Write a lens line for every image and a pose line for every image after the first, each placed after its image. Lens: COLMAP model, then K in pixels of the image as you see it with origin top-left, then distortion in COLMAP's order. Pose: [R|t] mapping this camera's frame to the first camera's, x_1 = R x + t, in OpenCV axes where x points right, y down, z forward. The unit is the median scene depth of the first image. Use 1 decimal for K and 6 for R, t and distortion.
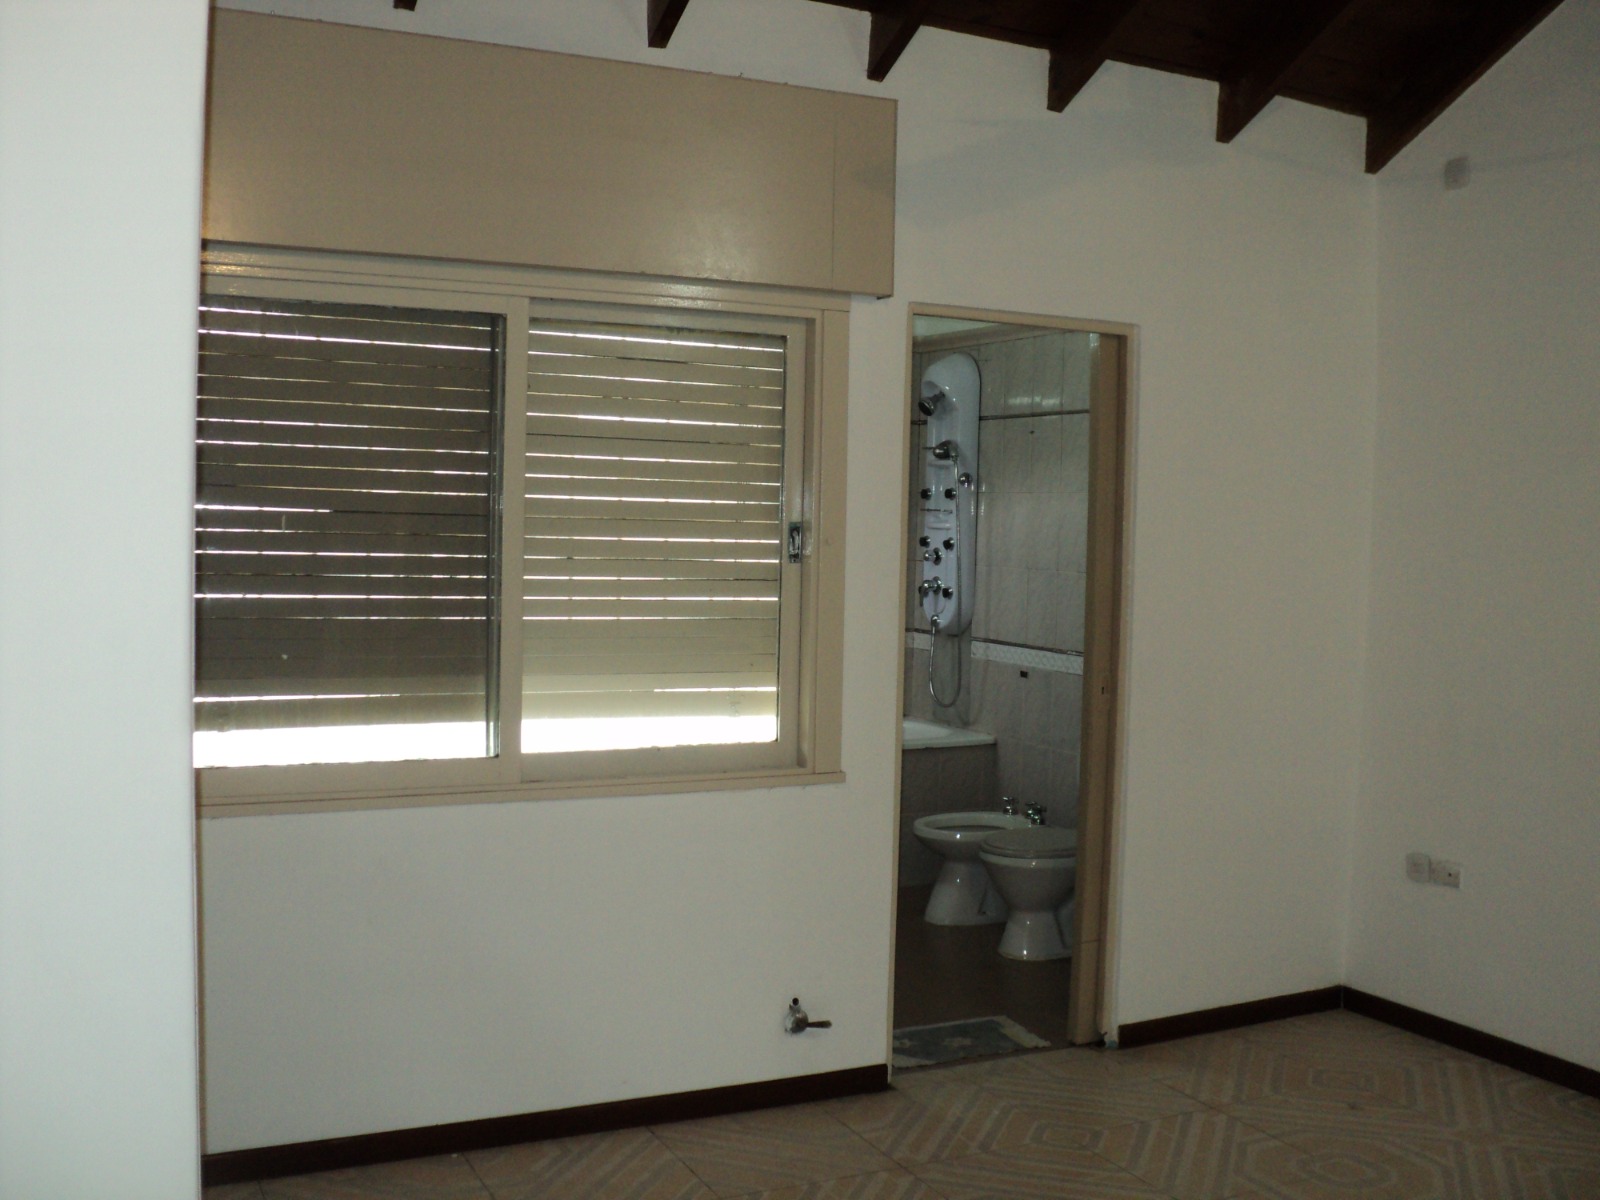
lens RADIAL K [[1610.1, 0, 776.7], [0, 1610.1, 600.4], [0, 0, 1]] dist [-0.206818, 0.208358]
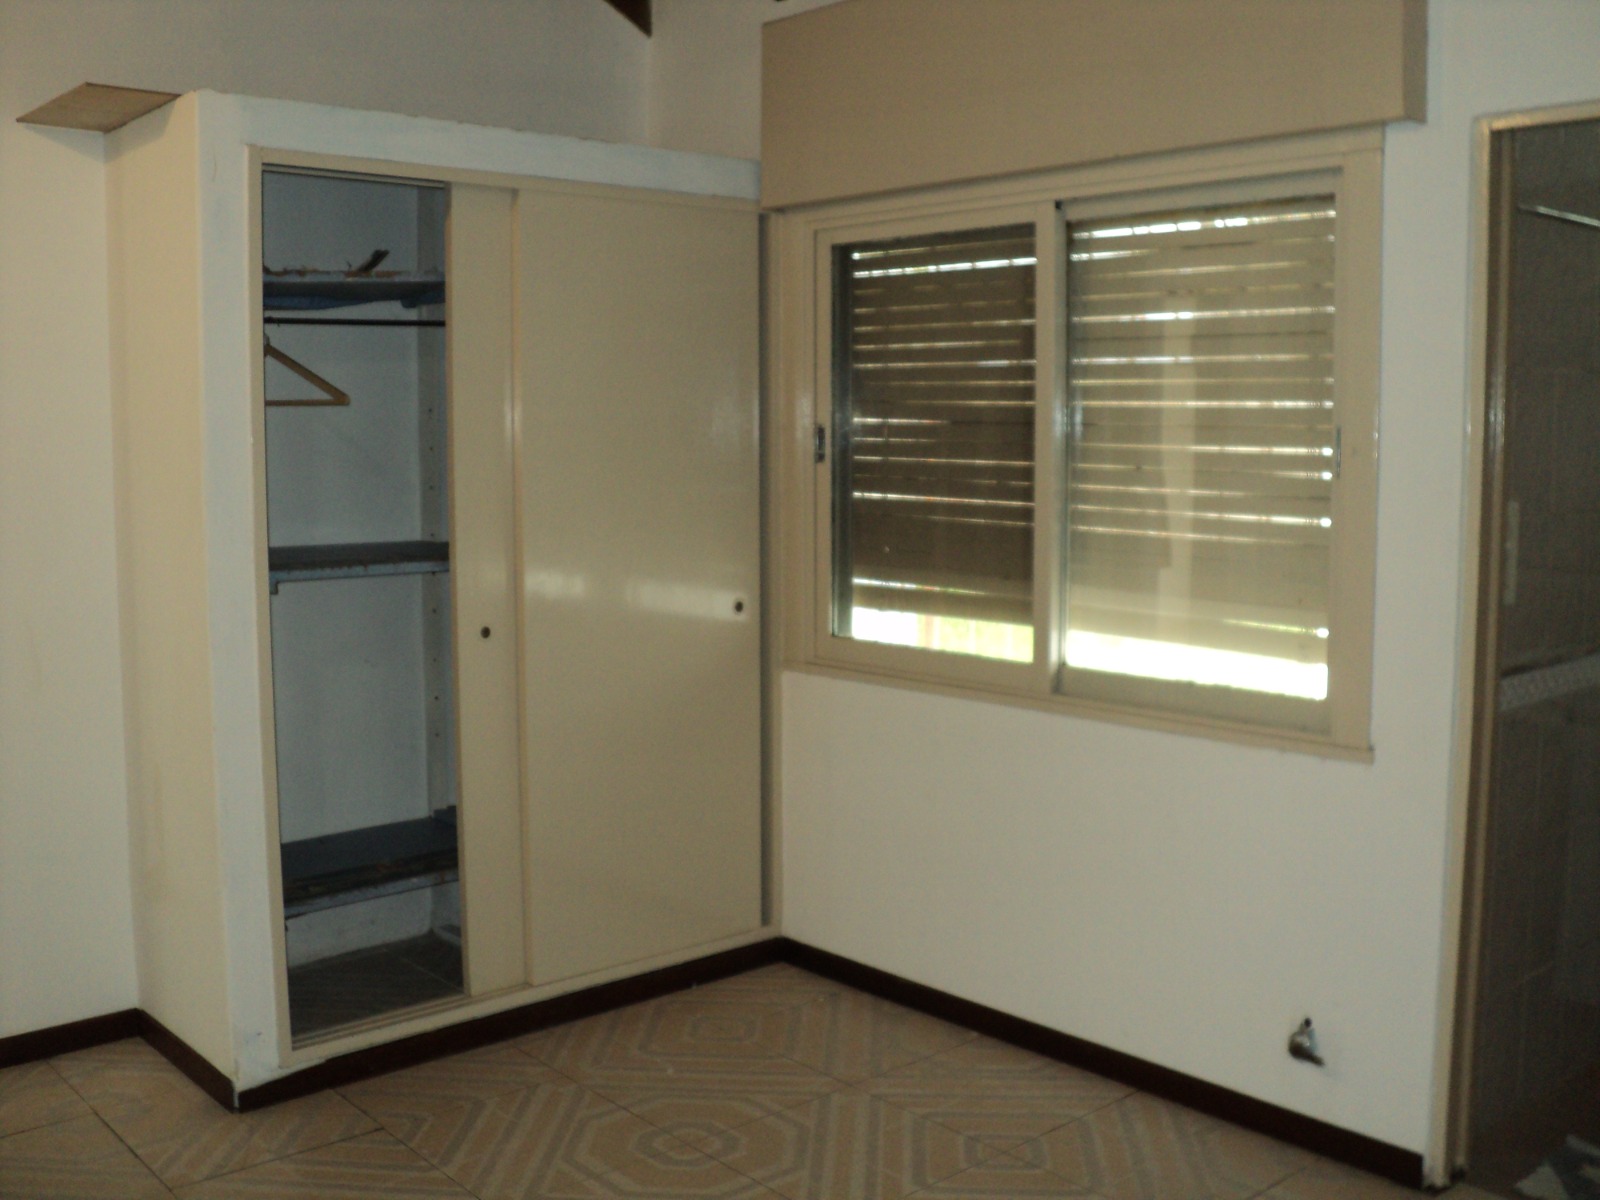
lens RADIAL K [[1610.1, 0, 776.7], [0, 1610.1, 600.4], [0, 0, 1]] dist [-0.206818, 0.208358]
pose [[0.254574, 0.080171, -0.963724, 0.748566], [-0.044653, 0.996469, 0.071100, -0.006257], [0.966022, 0.024933, 0.257255, 0.576622]]
